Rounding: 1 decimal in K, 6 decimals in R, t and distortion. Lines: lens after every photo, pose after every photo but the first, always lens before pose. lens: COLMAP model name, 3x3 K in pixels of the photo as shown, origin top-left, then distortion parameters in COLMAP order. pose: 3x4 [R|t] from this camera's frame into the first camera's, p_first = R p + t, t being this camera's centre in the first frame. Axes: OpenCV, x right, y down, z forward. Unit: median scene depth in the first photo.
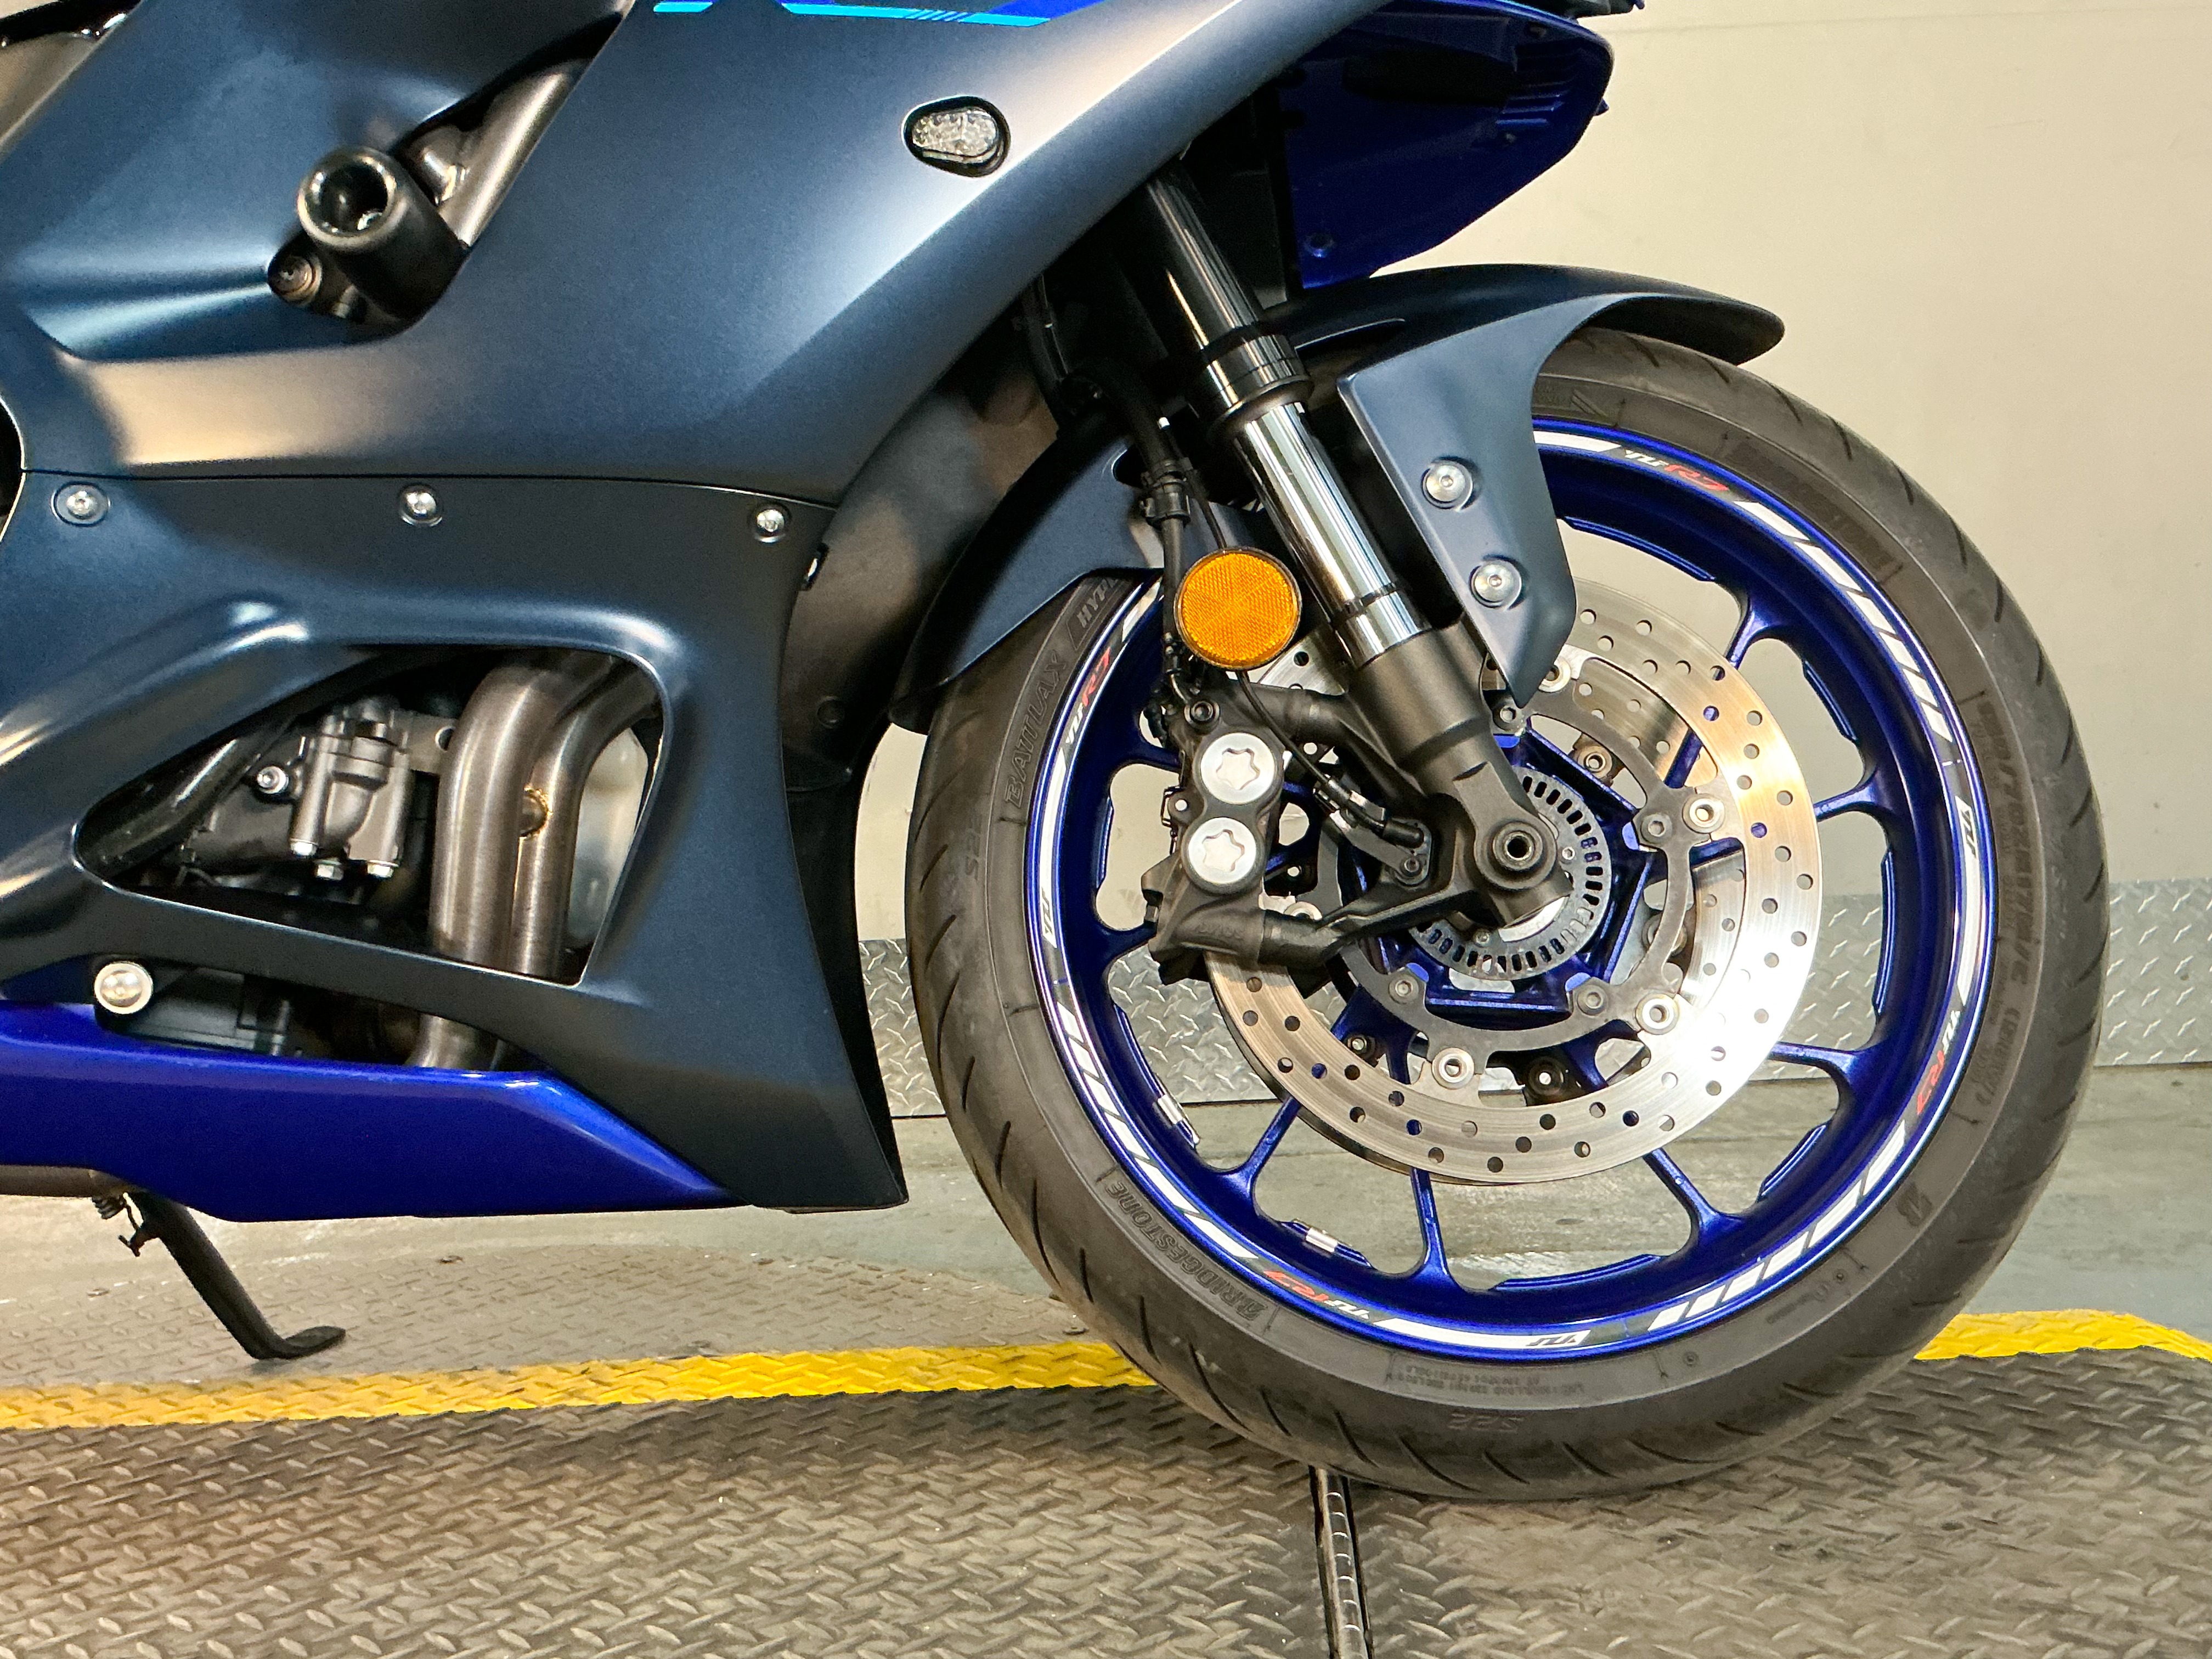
lens RADIAL K [[2199.7, 0, 1116.6], [0, 2199.7, 840.9], [0, 0, 1]] dist [0.096207, 0.000000]
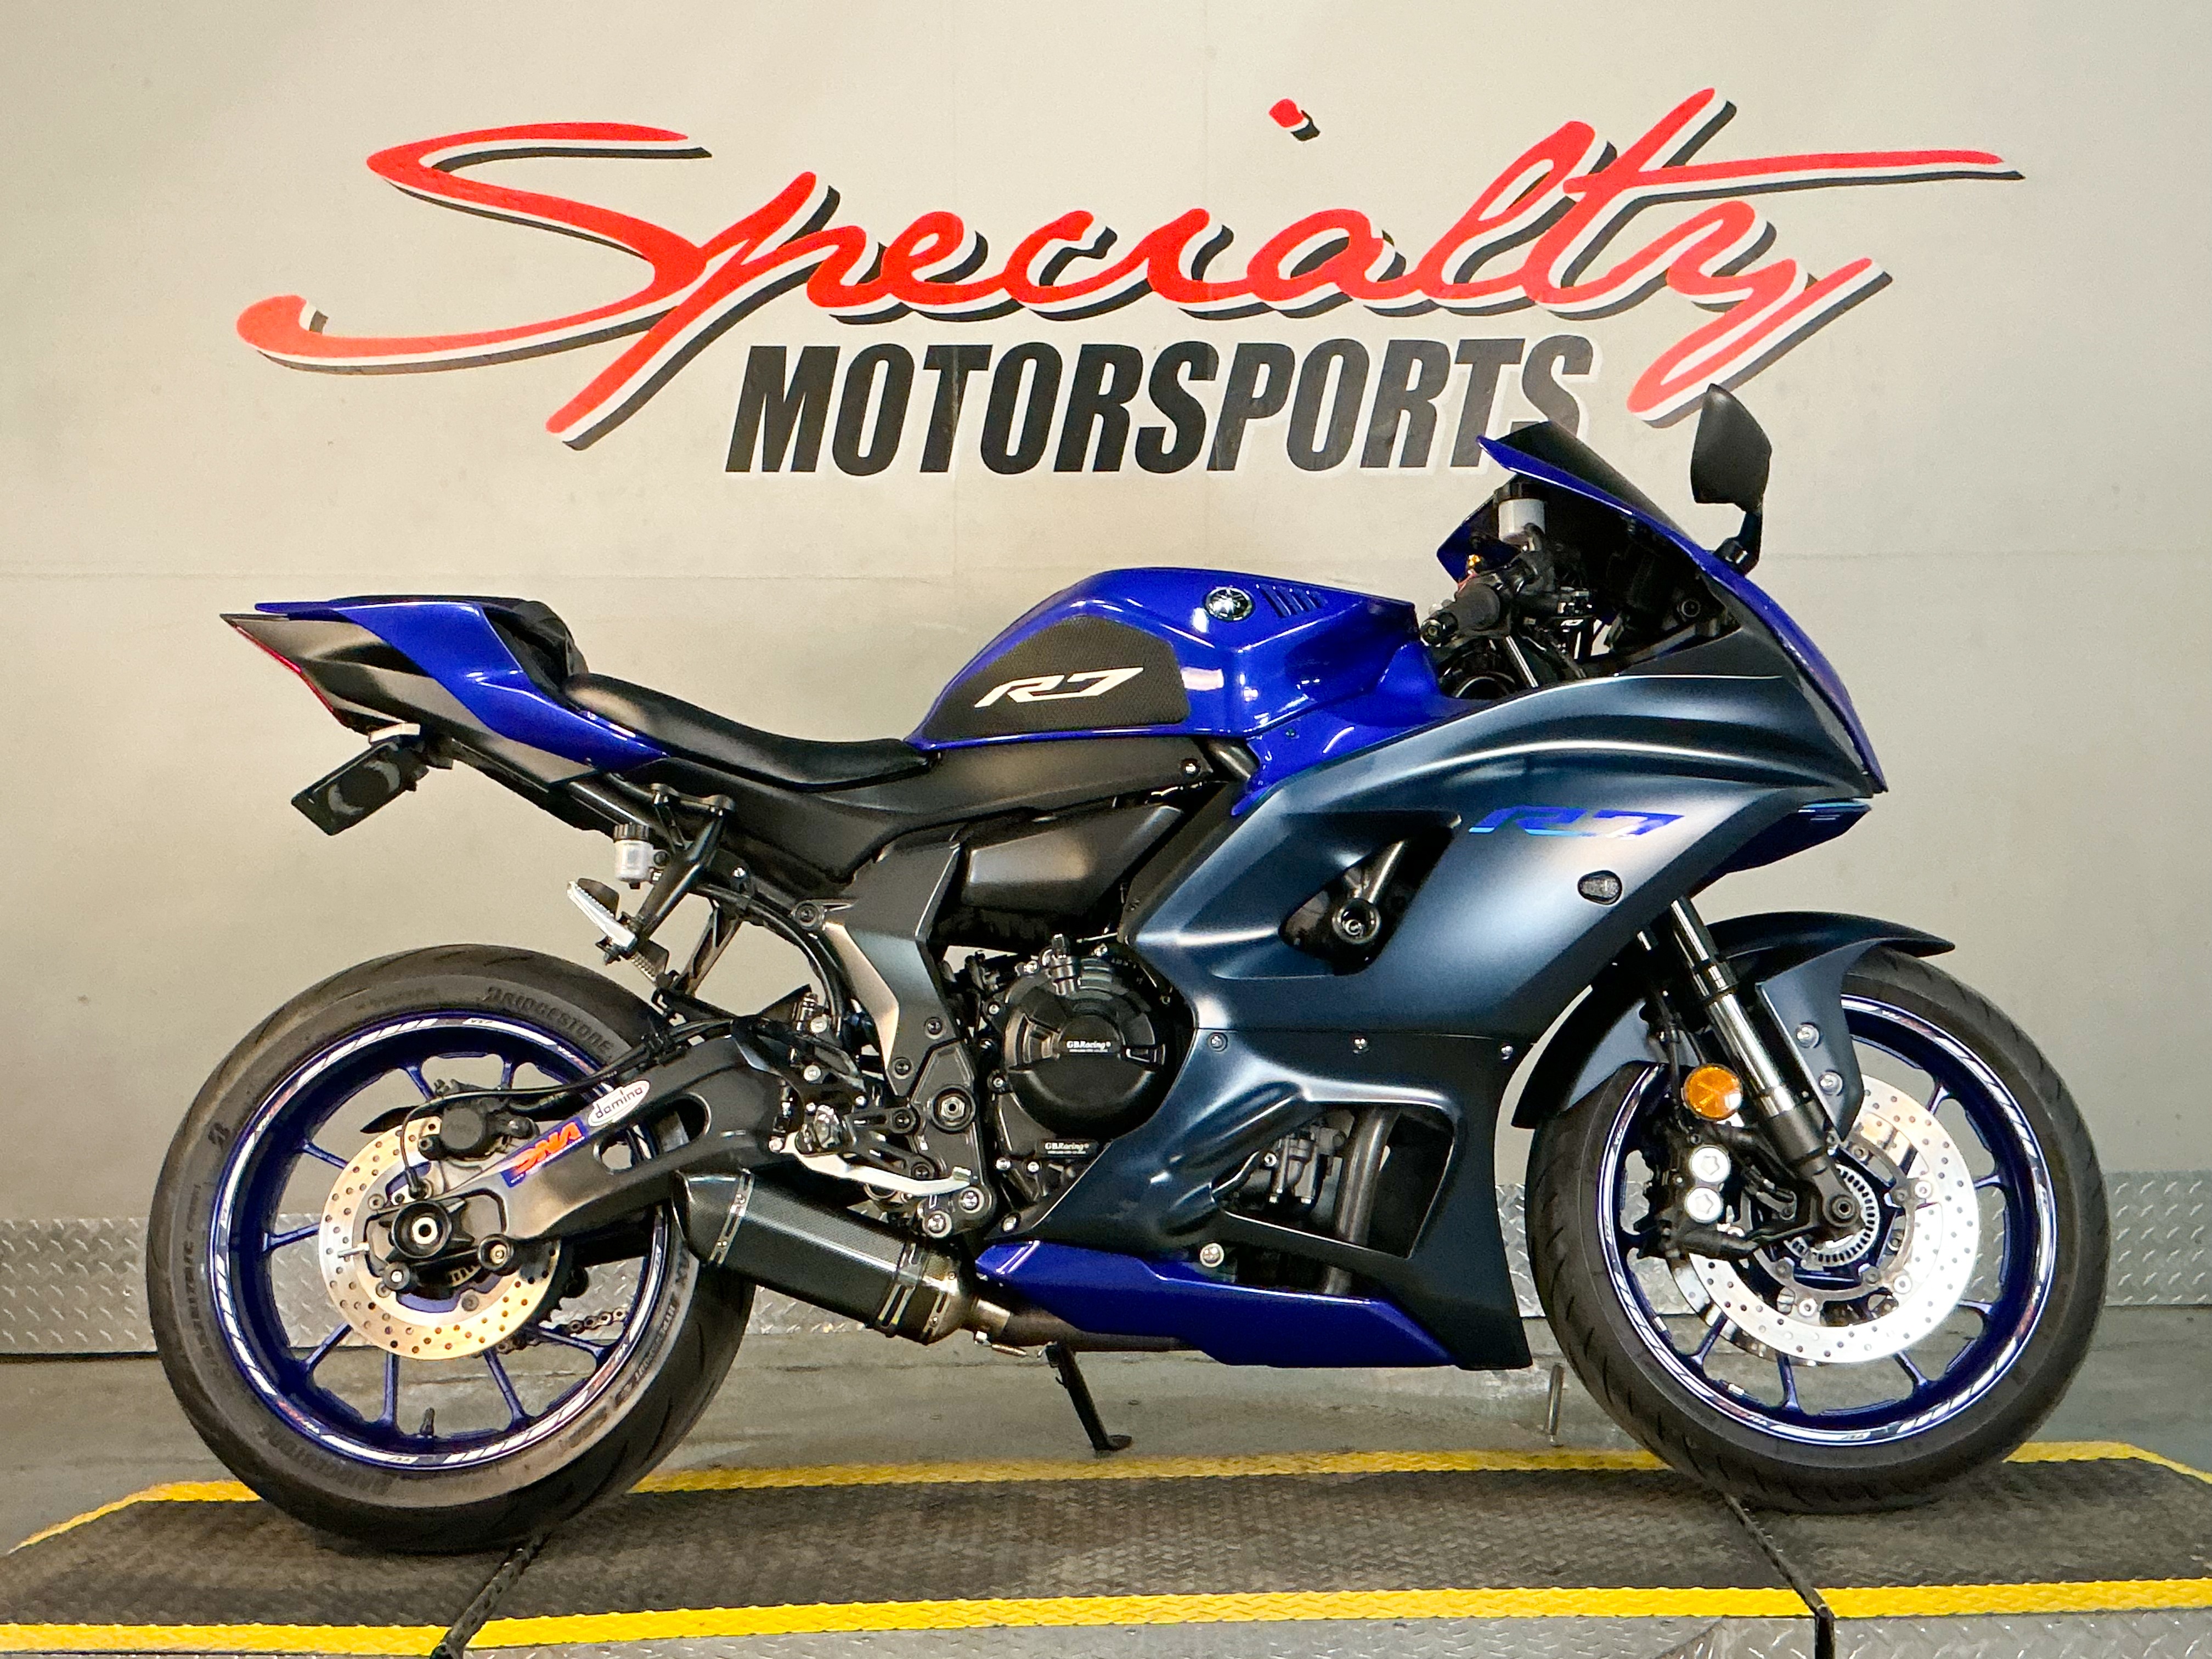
lens RADIAL K [[2788.3, 0, 1097.6], [0, 2788.3, 848.7], [0, 0, 1]] dist [0.102145, 0.000000]
pose [[0.998891, 0.025382, 0.039657, -0.646010], [-0.023540, 0.998652, -0.046255, -0.196483], [-0.040778, 0.045270, 0.998142, -1.693771]]
